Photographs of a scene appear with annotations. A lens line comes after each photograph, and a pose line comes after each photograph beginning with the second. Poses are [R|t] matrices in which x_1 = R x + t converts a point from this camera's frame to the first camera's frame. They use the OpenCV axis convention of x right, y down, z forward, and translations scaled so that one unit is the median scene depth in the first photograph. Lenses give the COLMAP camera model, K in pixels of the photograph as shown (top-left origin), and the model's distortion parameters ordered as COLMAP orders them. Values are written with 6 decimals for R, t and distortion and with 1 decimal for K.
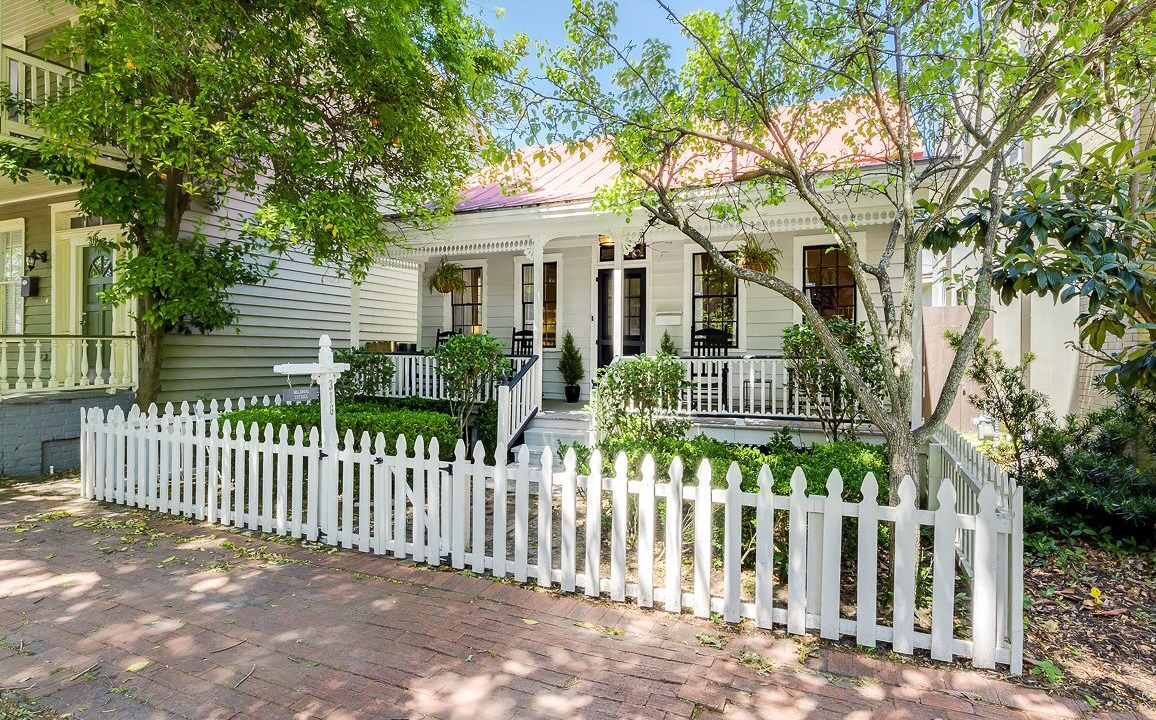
lens RADIAL K [[561.8, 0, 571.2], [0, 561.8, 353.3], [0, 0, 1]] dist [-0.000879, 0.000017]
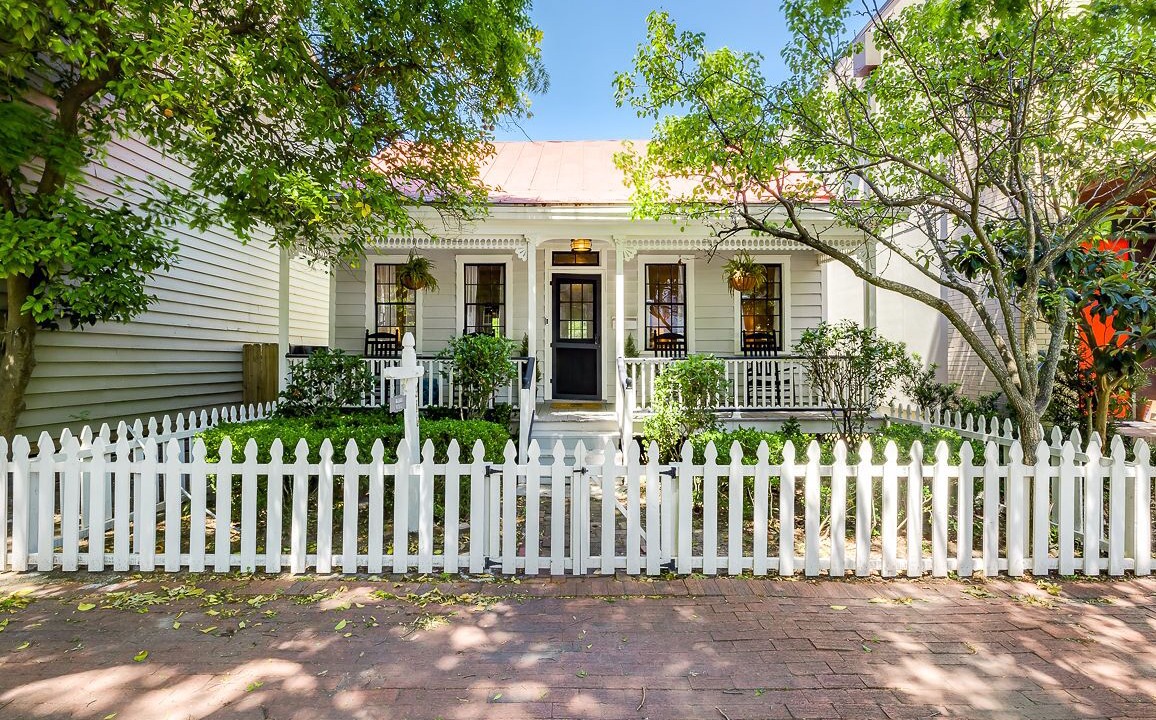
lens RADIAL K [[552.0, 0, 578.8], [0, 552.0, 344.7], [0, 0, 1]] dist [-0.000051, -0.000090]
pose [[0.917939, 0.006851, 0.396661, -0.593087], [0.002440, 0.999734, -0.022915, 0.005056], [-0.396713, 0.022002, 0.917679, 0.144414]]
